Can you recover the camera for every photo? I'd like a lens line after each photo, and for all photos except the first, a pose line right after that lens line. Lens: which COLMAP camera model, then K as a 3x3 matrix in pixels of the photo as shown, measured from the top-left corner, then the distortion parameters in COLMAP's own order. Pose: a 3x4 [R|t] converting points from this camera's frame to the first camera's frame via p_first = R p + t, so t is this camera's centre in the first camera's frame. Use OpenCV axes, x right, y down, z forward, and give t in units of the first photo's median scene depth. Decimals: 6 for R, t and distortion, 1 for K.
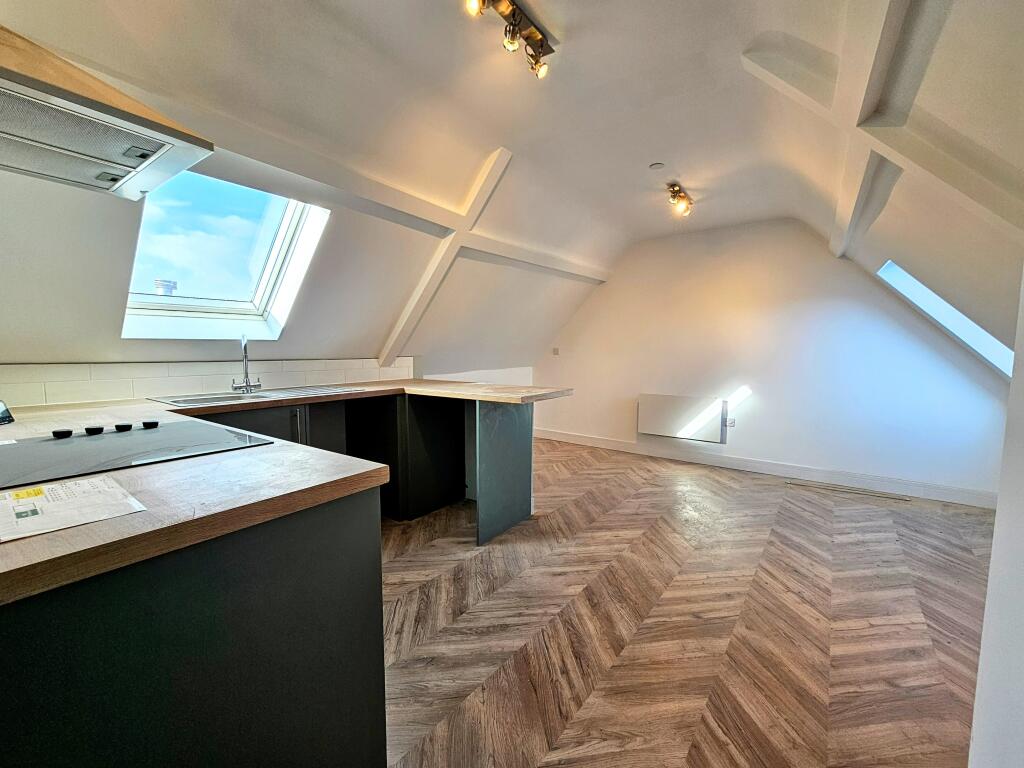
lens RADIAL K [[417.2, 0, 515.4], [0, 417.2, 386.1], [0, 0, 1]] dist [0.001615, 0.000147]
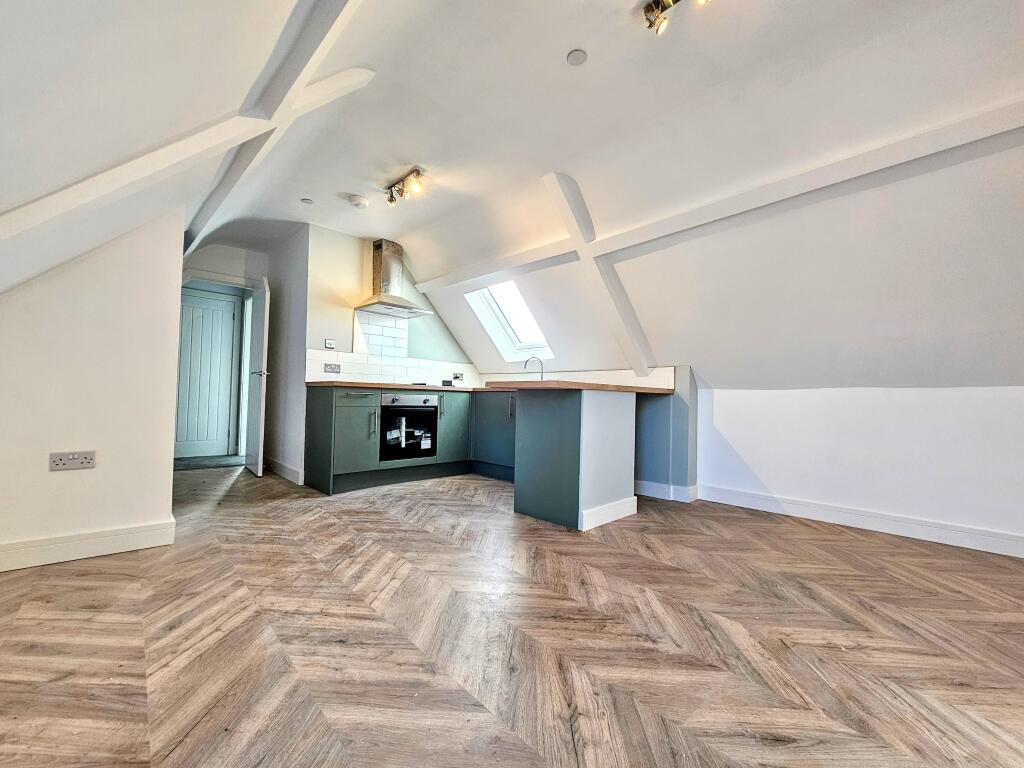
lens RADIAL K [[417.2, 0, 513.5], [0, 417.2, 385.0], [0, 0, 1]] dist [0.001615, 0.000147]
pose [[-0.169770, -0.040866, -0.984636, 1.360967], [-0.108890, 0.993800, -0.022471, 0.060681], [0.979449, 0.103402, -0.173167, 1.432939]]
